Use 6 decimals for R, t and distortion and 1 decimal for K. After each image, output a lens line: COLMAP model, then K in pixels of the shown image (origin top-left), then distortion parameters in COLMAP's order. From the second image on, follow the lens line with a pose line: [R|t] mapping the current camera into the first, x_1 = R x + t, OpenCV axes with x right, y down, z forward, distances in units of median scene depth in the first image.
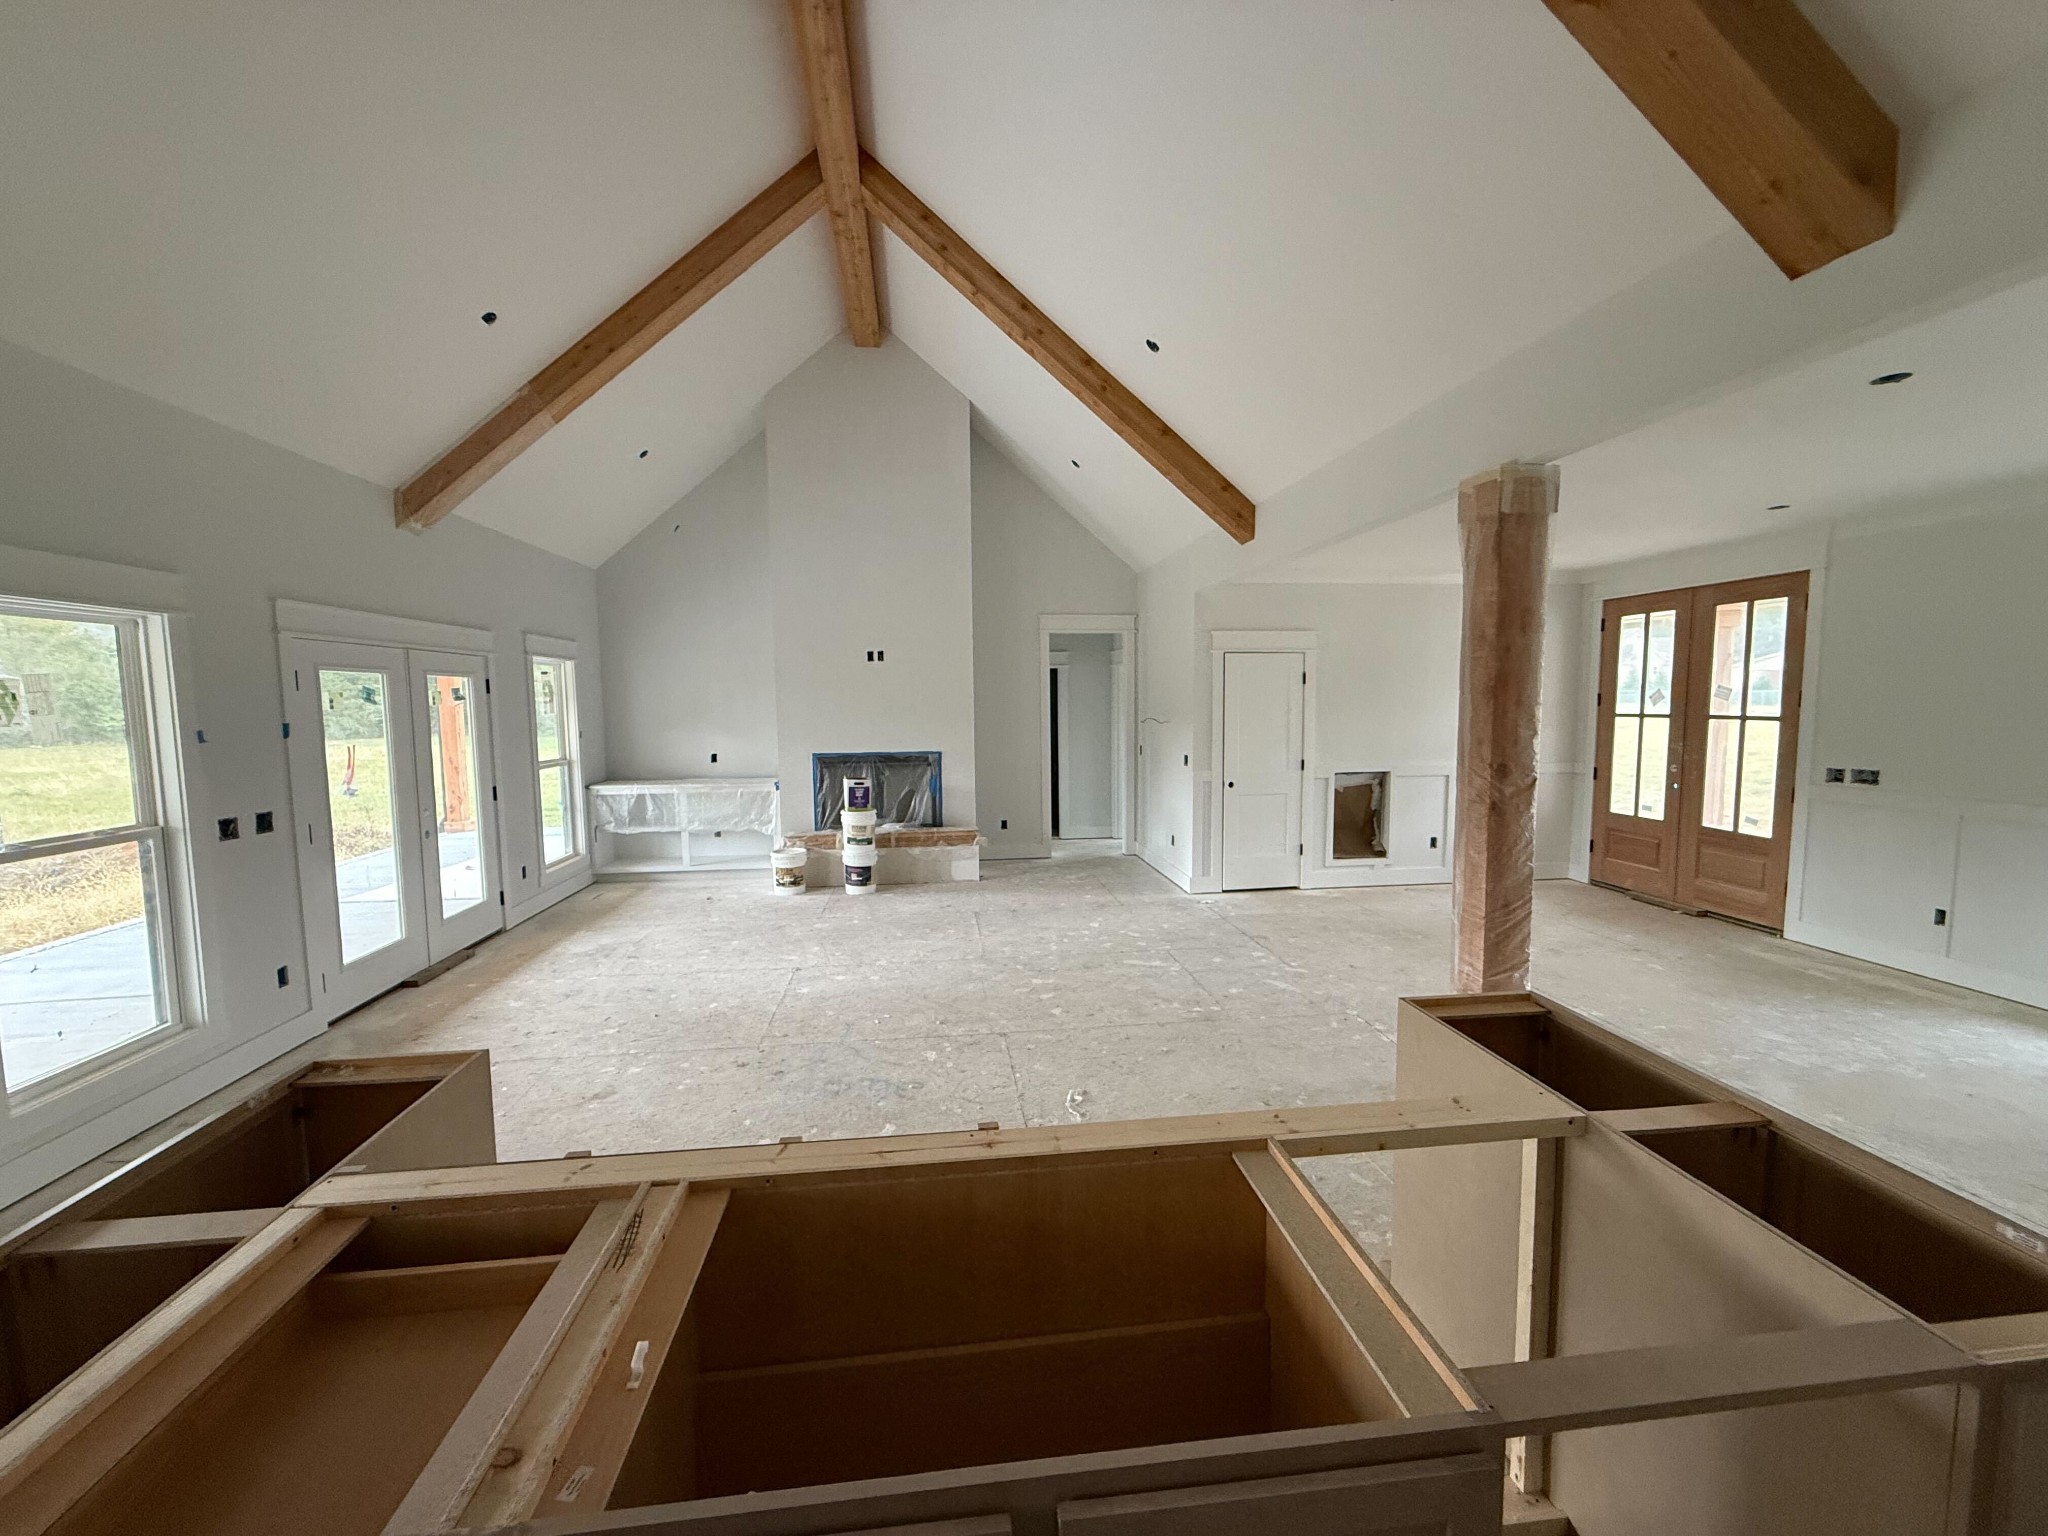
lens RADIAL K [[817.4, 0, 1021.3], [0, 817.4, 774.0], [0, 0, 1]] dist [-0.000719, 0.000014]
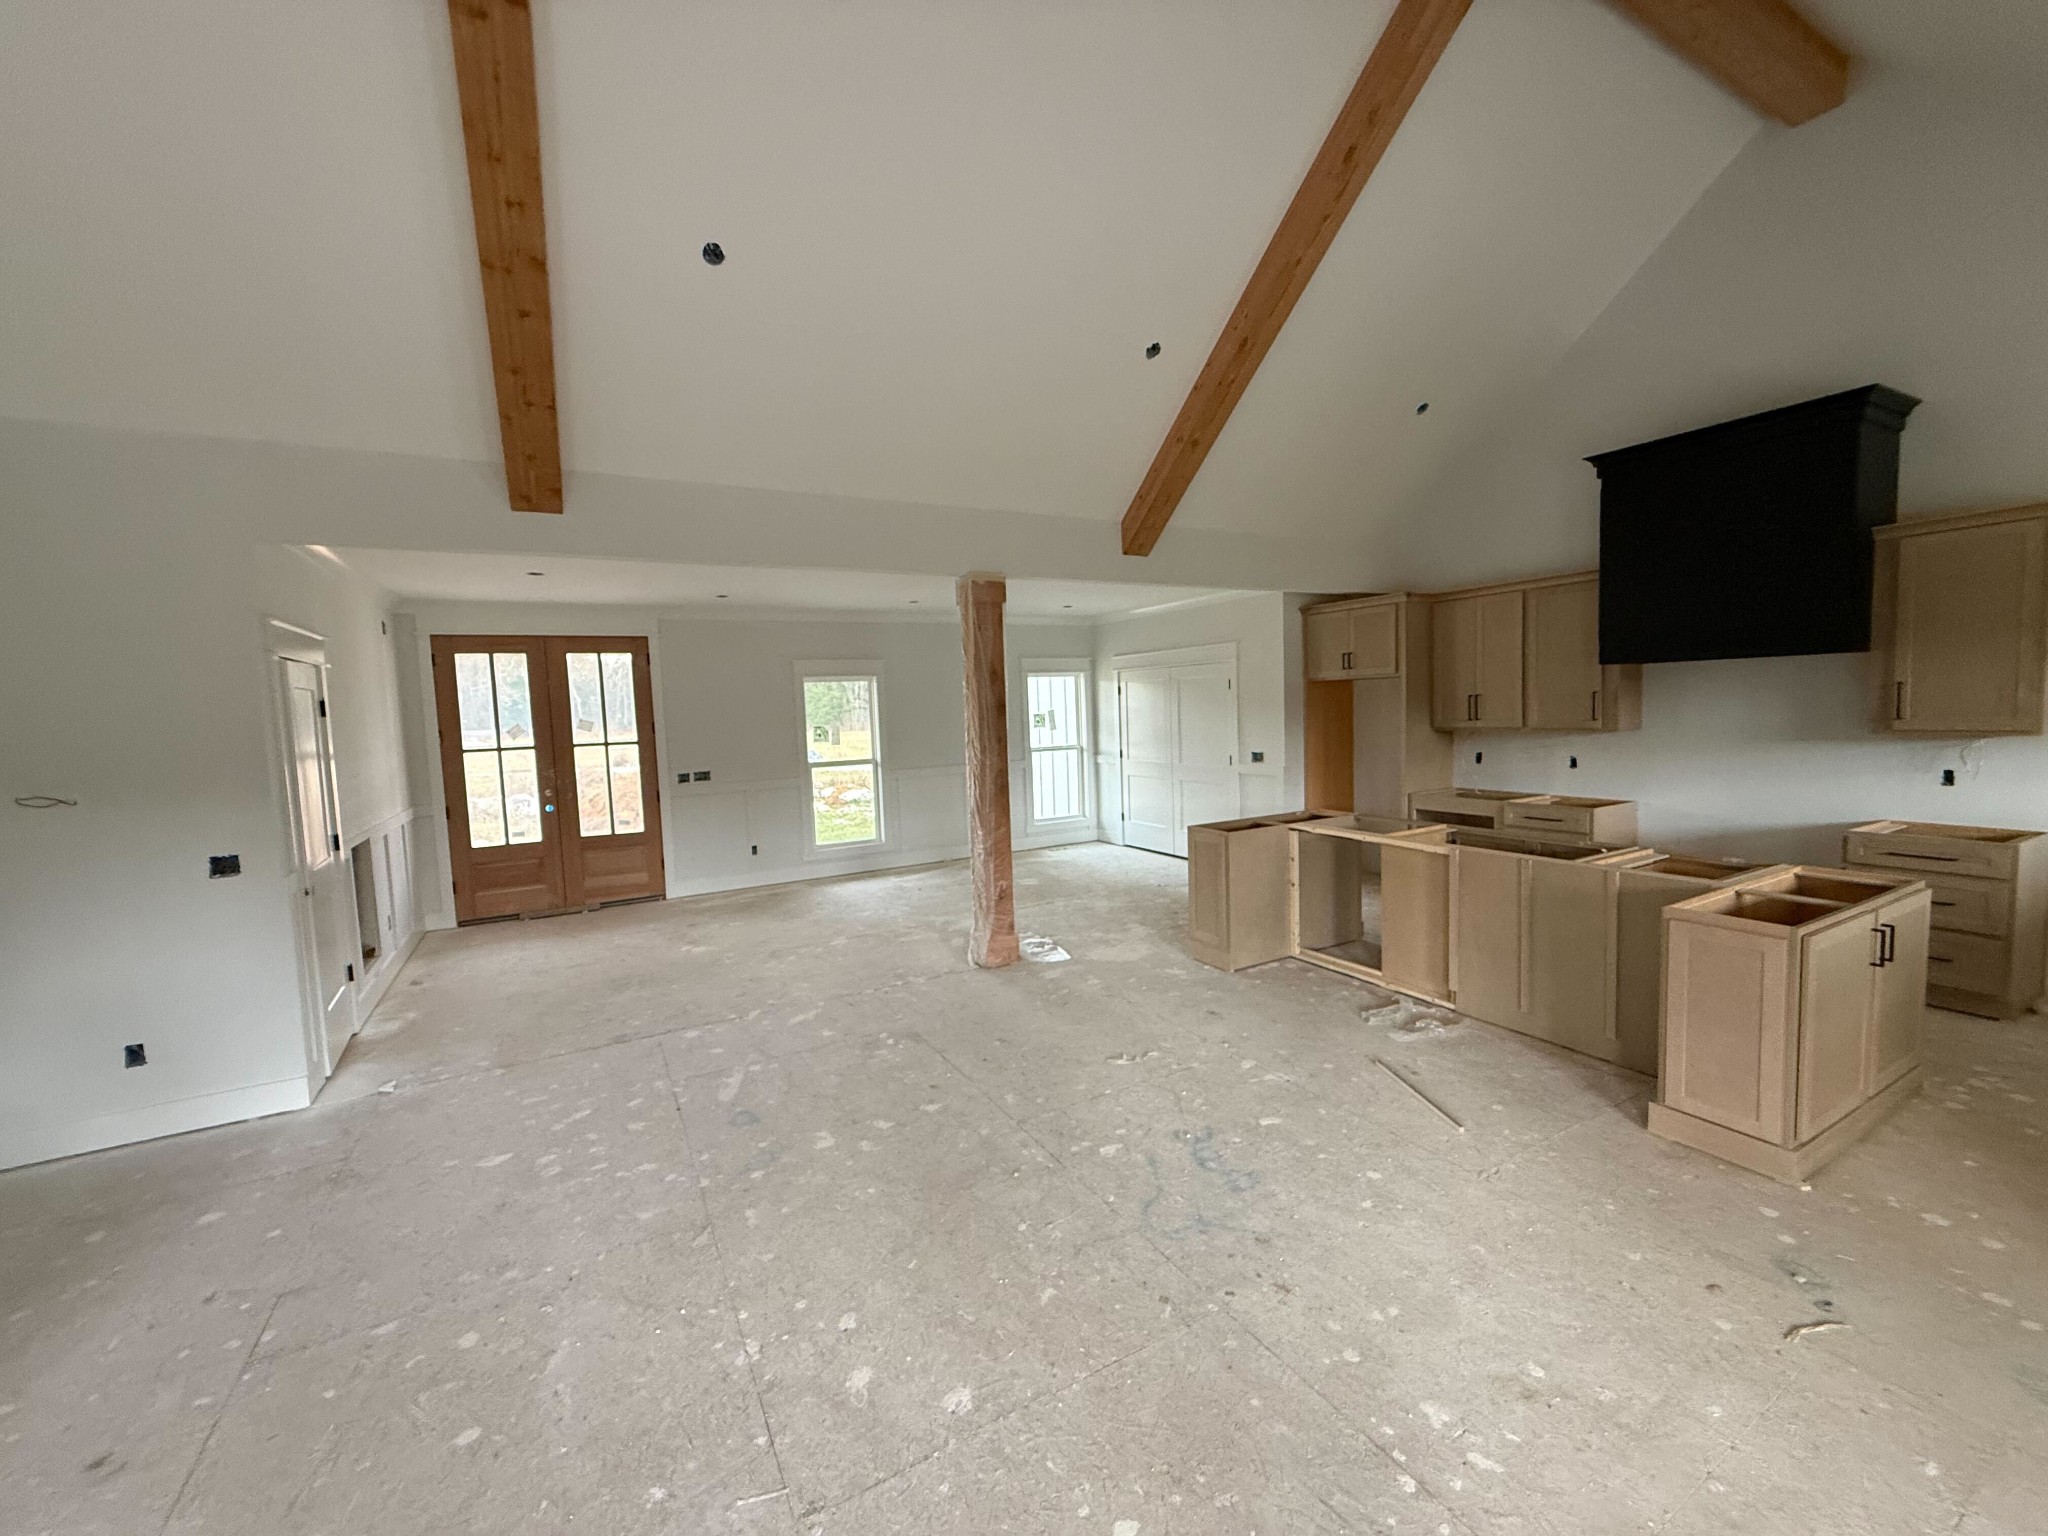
lens RADIAL K [[817.4, 0, 1019.1], [0, 817.4, 763.6], [0, 0, 1]] dist [-0.000719, 0.000014]
pose [[-0.381499, -0.039546, 0.923523, -0.553454], [0.125414, 0.987632, 0.094098, -0.080213], [-0.915822, 0.151721, -0.371821, 0.912960]]
